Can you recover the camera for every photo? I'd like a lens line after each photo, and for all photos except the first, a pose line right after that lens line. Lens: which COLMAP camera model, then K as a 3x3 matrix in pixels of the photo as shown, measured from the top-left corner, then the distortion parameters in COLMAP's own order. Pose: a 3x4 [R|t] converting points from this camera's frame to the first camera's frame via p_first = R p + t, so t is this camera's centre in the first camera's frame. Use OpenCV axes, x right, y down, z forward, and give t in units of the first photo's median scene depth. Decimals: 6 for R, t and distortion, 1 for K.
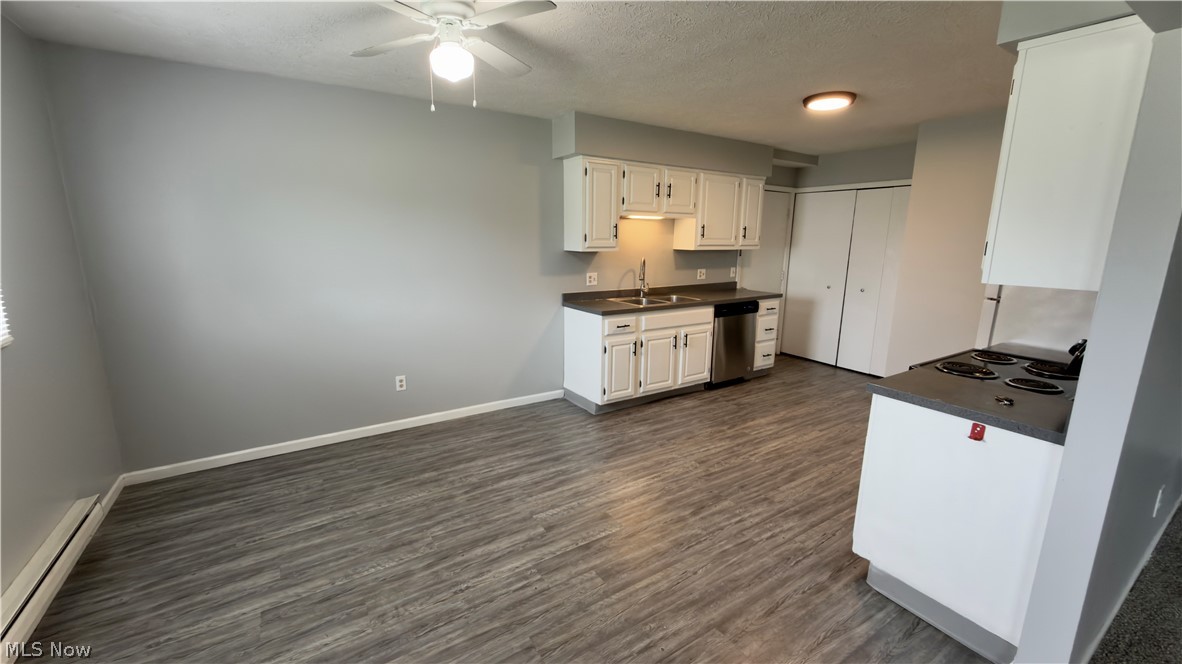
lens RADIAL K [[471.0, 0, 592.1], [0, 471.0, 331.9], [0, 0, 1]] dist [-0.000212, -0.000248]
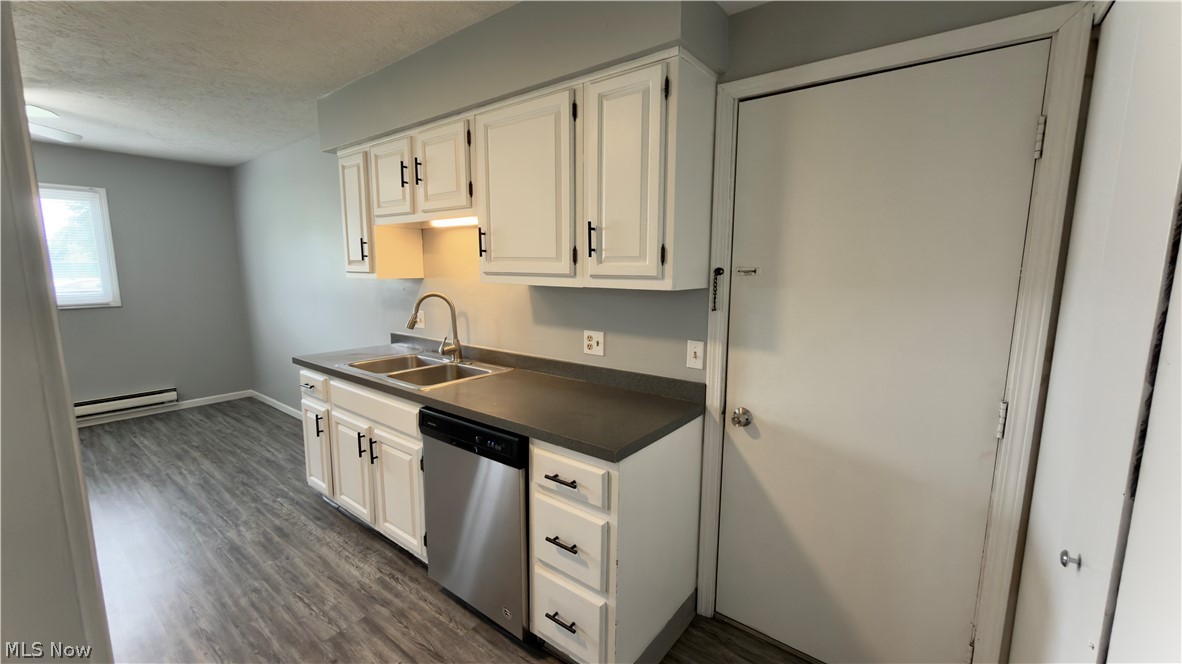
lens RADIAL K [[471.0, 0, 591.7], [0, 471.0, 331.2], [0, 0, 1]] dist [-0.000212, -0.000248]
pose [[0.332439, 0.122674, -0.935112, 0.823027], [-0.190271, 0.979841, 0.060899, -0.207844], [0.923732, 0.157680, 0.349079, 1.114447]]
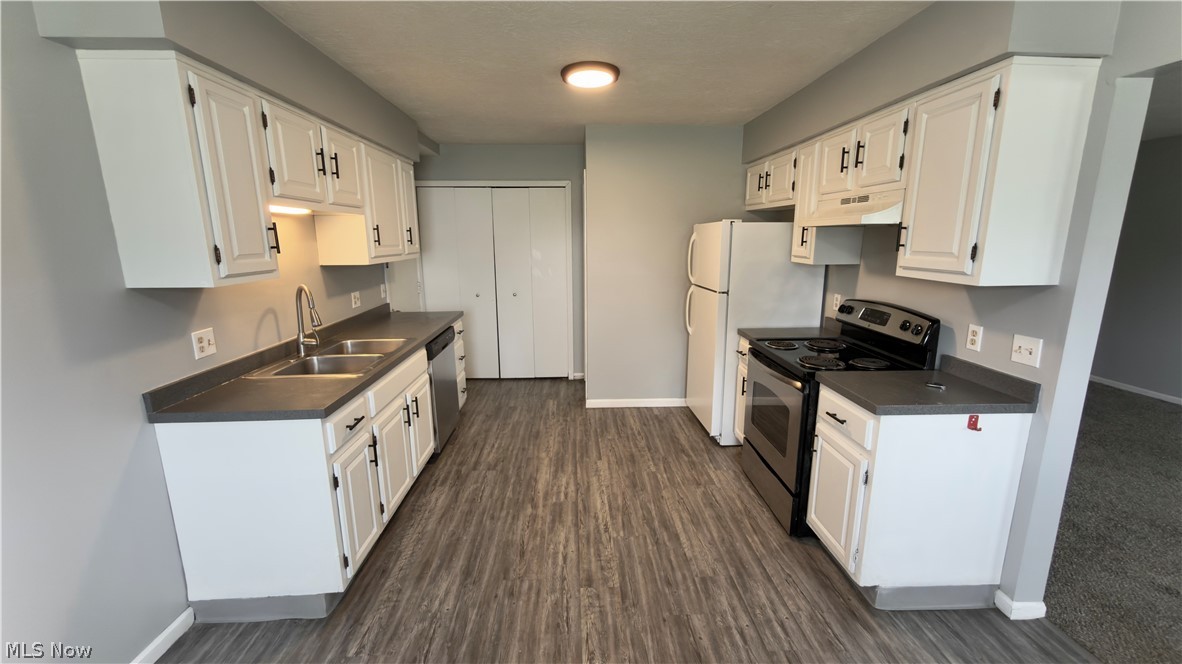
lens RADIAL K [[471.0, 0, 591.4], [0, 471.0, 331.4], [0, 0, 1]] dist [-0.000212, -0.000248]
pose [[0.510035, -0.184838, 0.840059, -0.212652], [0.183864, 0.977493, 0.103446, -0.113385], [-0.840273, 0.101696, 0.532541, 0.493128]]
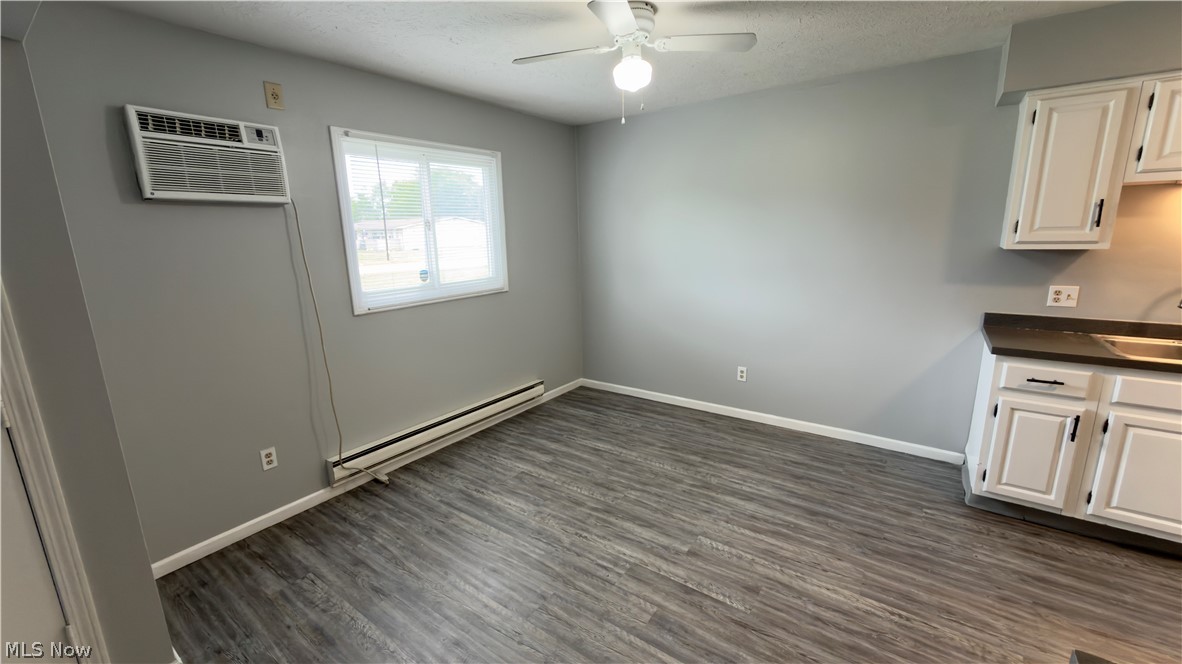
lens RADIAL K [[471.0, 0, 591.6], [0, 471.0, 331.9], [0, 0, 1]] dist [-0.000212, -0.000248]
pose [[0.362089, 0.176063, -0.915365, 0.372429], [-0.161184, 0.979034, 0.124550, -0.052442], [0.918102, 0.102443, 0.382876, 0.268397]]
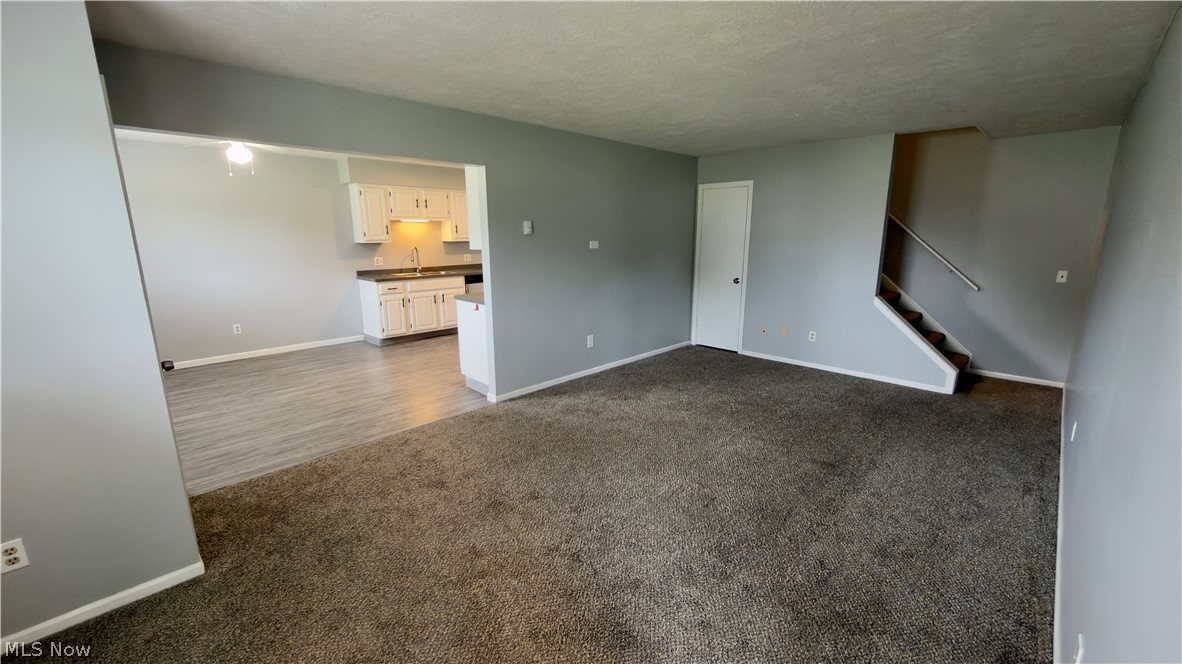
lens RADIAL K [[471.0, 0, 592.7], [0, 471.0, 331.0], [0, 0, 1]] dist [-0.000212, -0.000248]
pose [[0.976294, -0.057122, 0.208777, 0.385909], [0.055849, 0.998367, 0.011991, 0.149540], [-0.209121, -0.000047, 0.977890, -0.713530]]
